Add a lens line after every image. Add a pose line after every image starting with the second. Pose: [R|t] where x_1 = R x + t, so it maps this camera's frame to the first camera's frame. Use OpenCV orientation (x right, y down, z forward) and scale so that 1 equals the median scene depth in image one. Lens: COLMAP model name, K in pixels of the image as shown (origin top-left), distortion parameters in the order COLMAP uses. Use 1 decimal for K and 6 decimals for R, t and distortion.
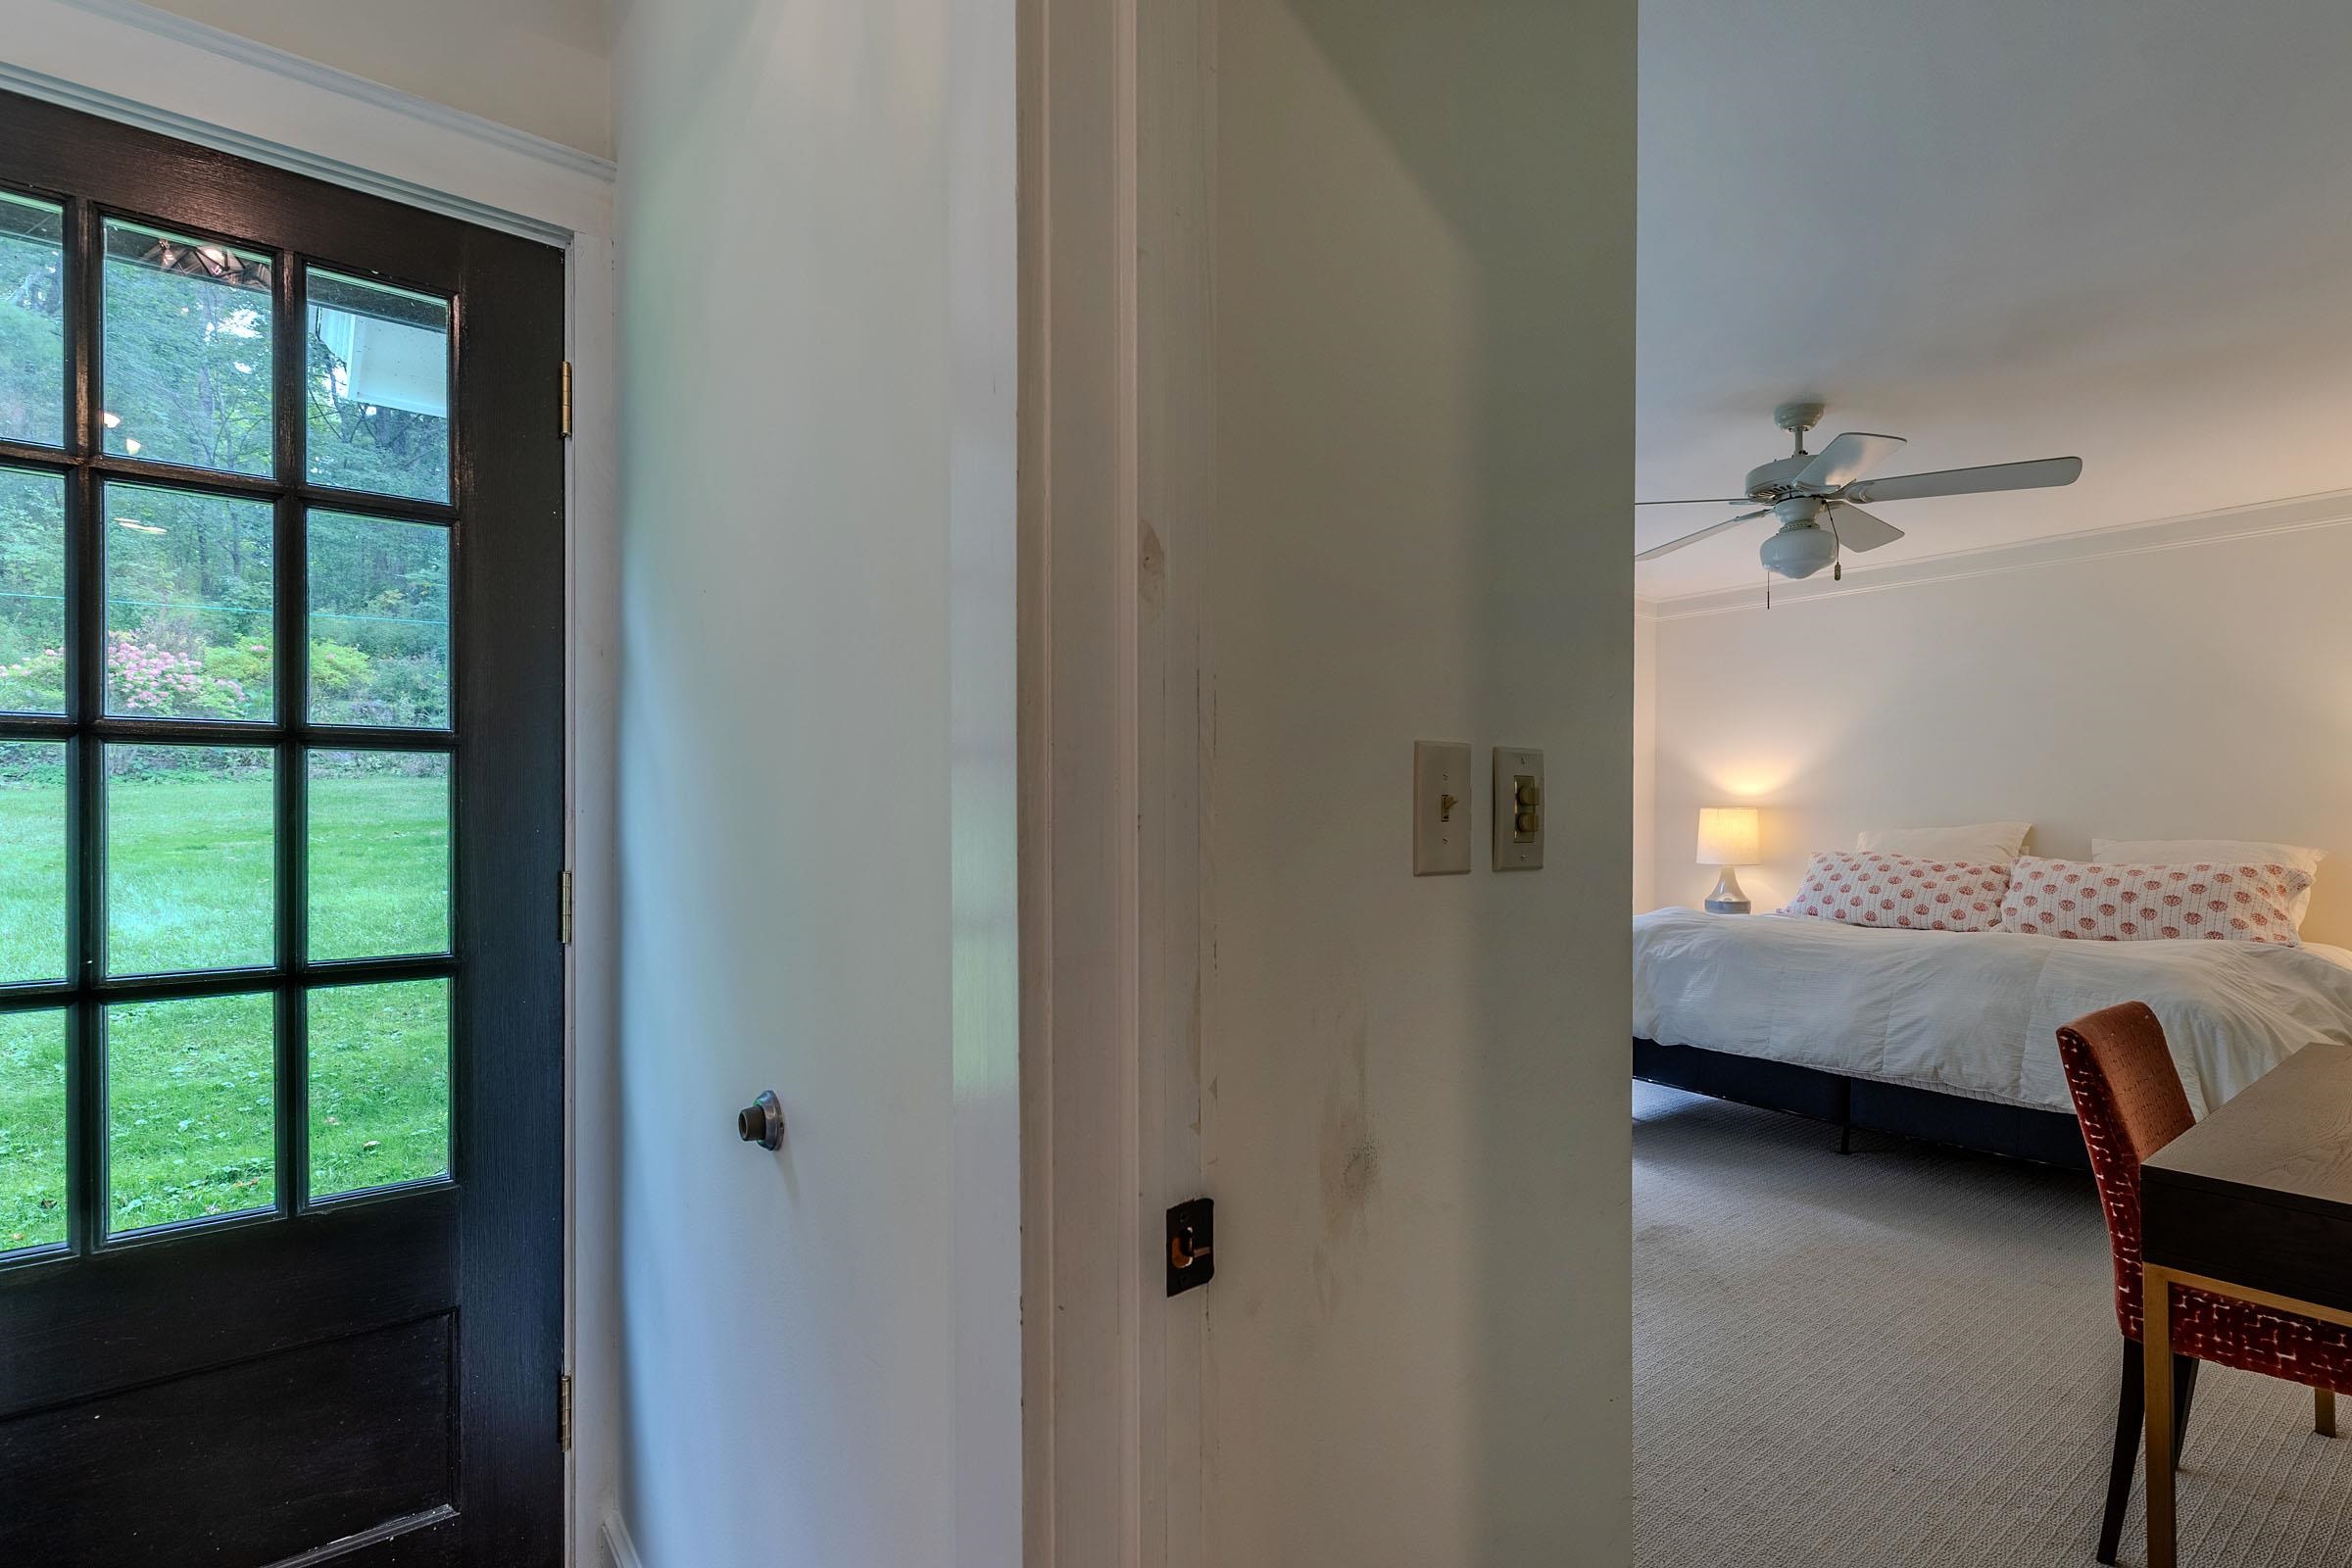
lens RADIAL K [[1100.8, 0, 1182.6], [0, 1100.8, 795.5], [0, 0, 1]] dist [0.009444, 0.000963]
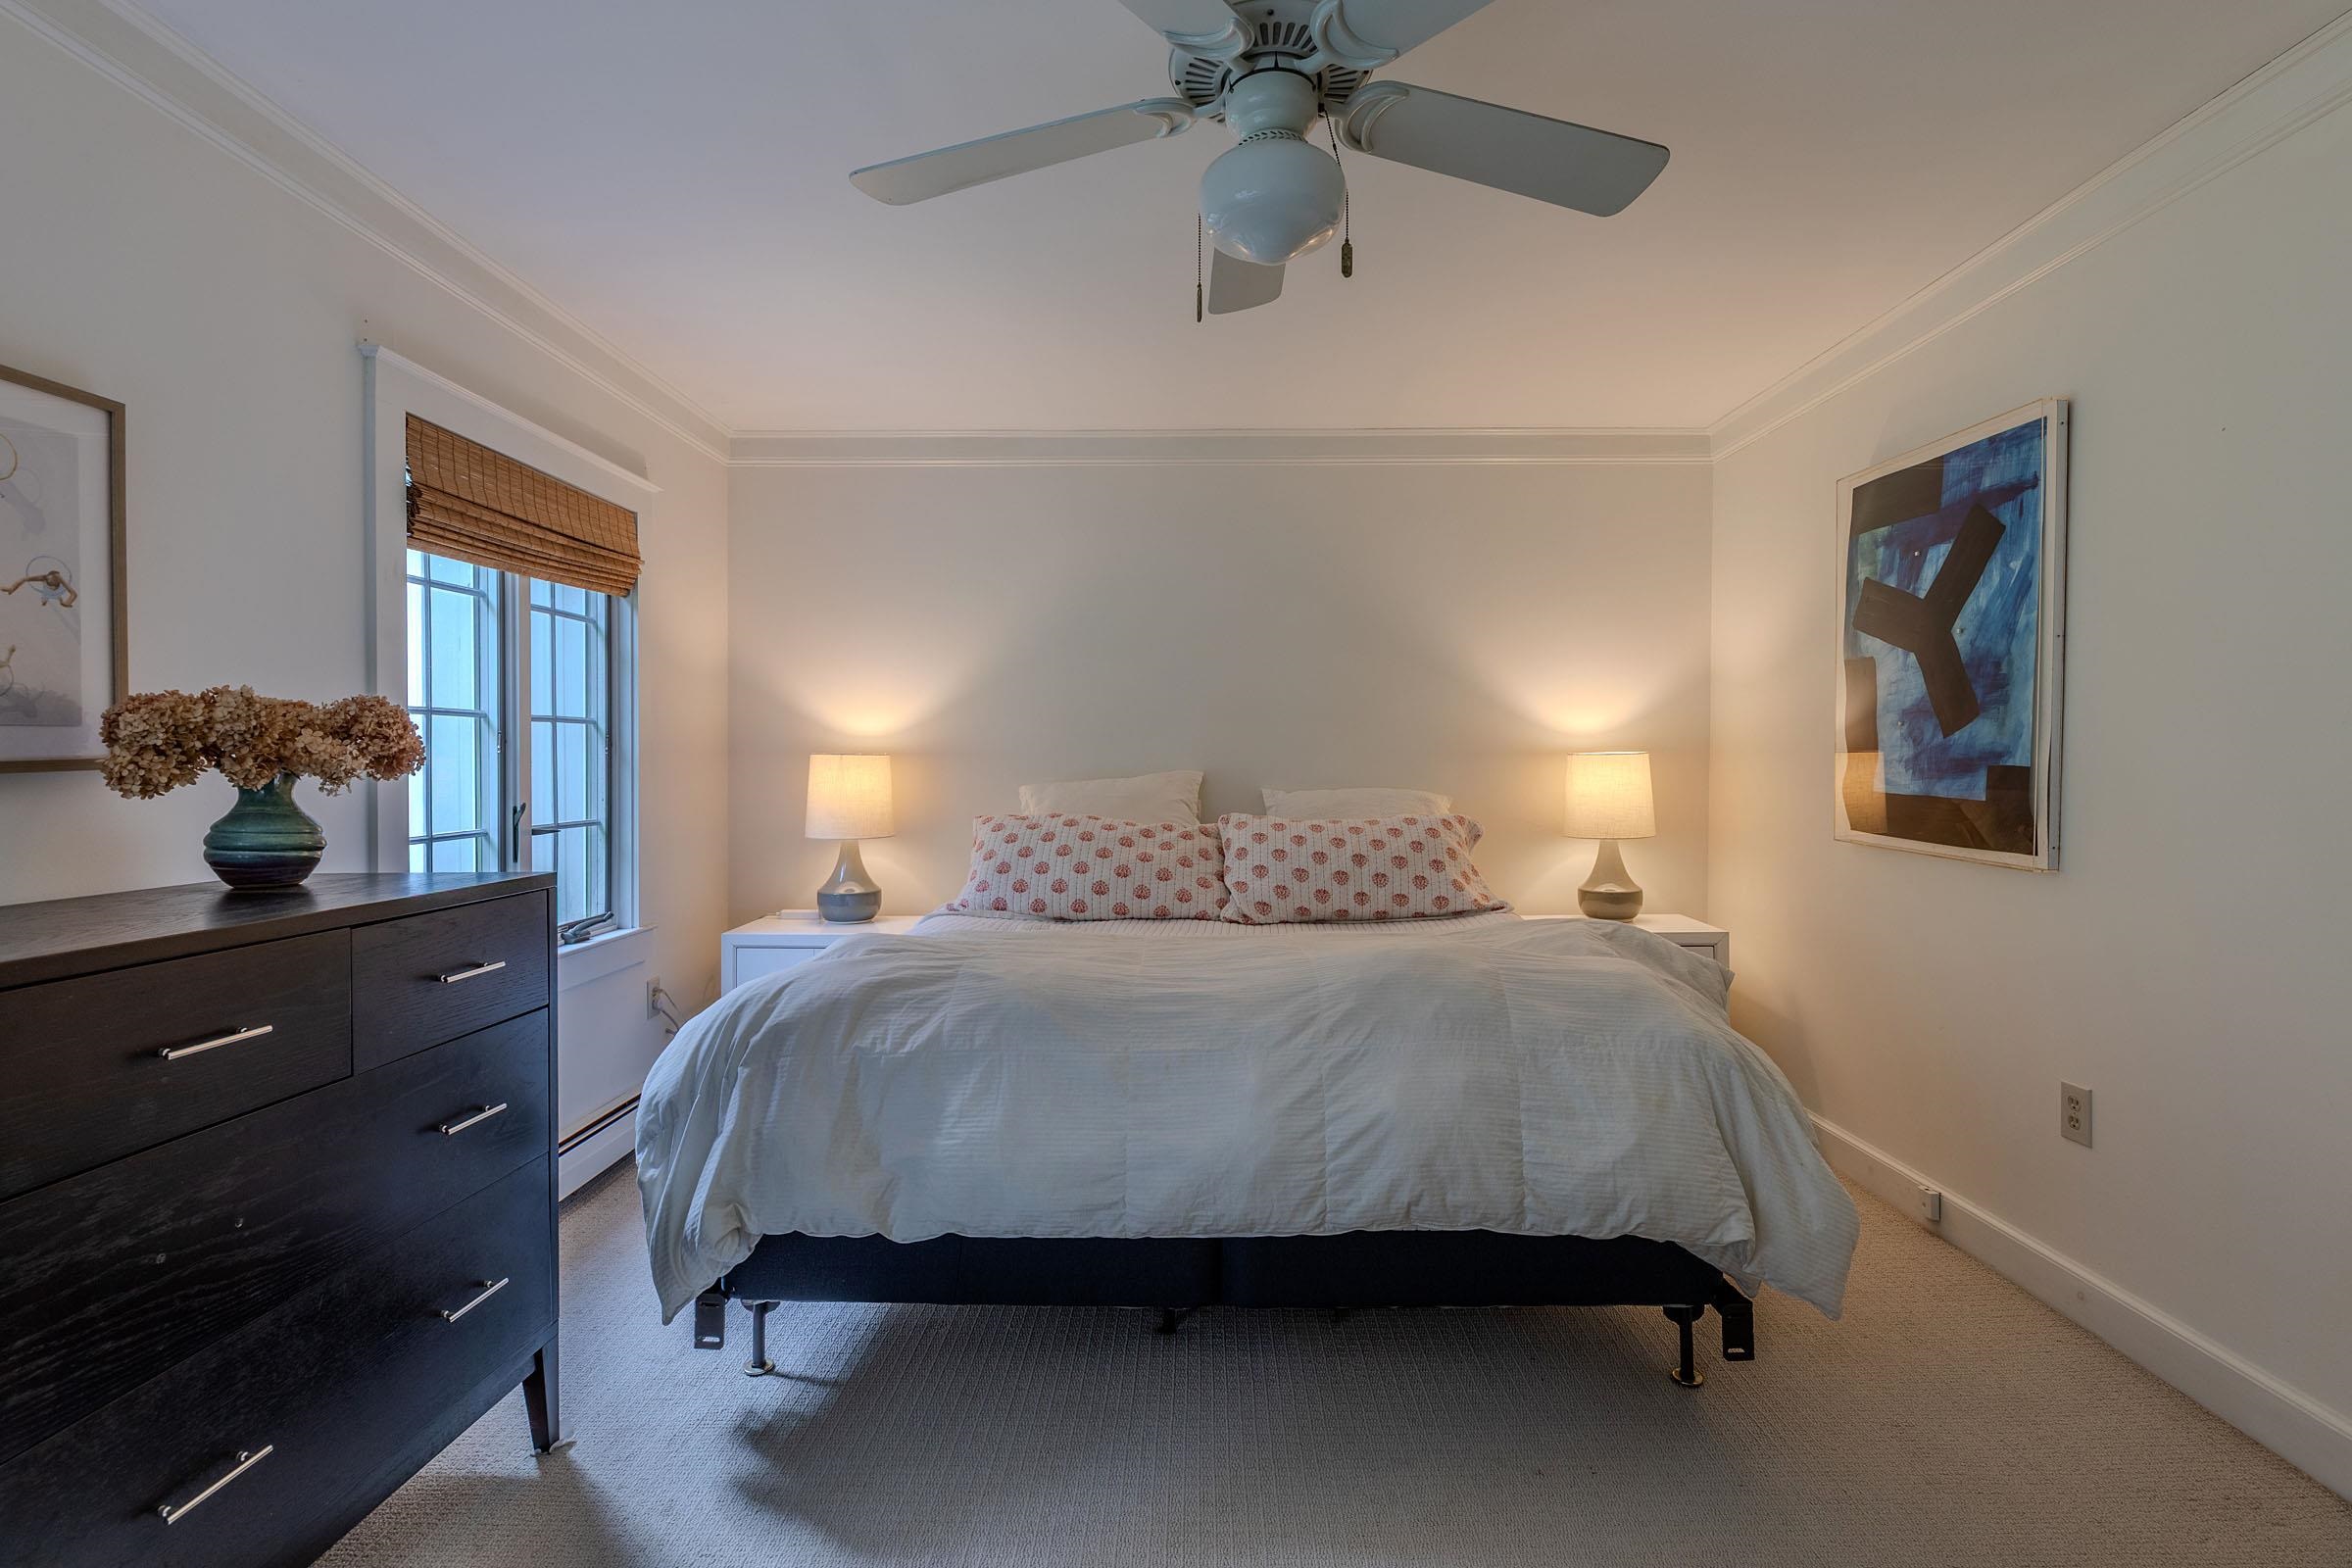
lens RADIAL K [[1100.8, 0, 1184.1], [0, 1100.8, 769.3], [0, 0, 1]] dist [0.009444, 0.000963]
pose [[0.622021, -0.009608, 0.782942, 0.117872], [-0.006928, 0.999818, 0.017773, 0.009092], [-0.782970, -0.016479, 0.621841, 0.524040]]
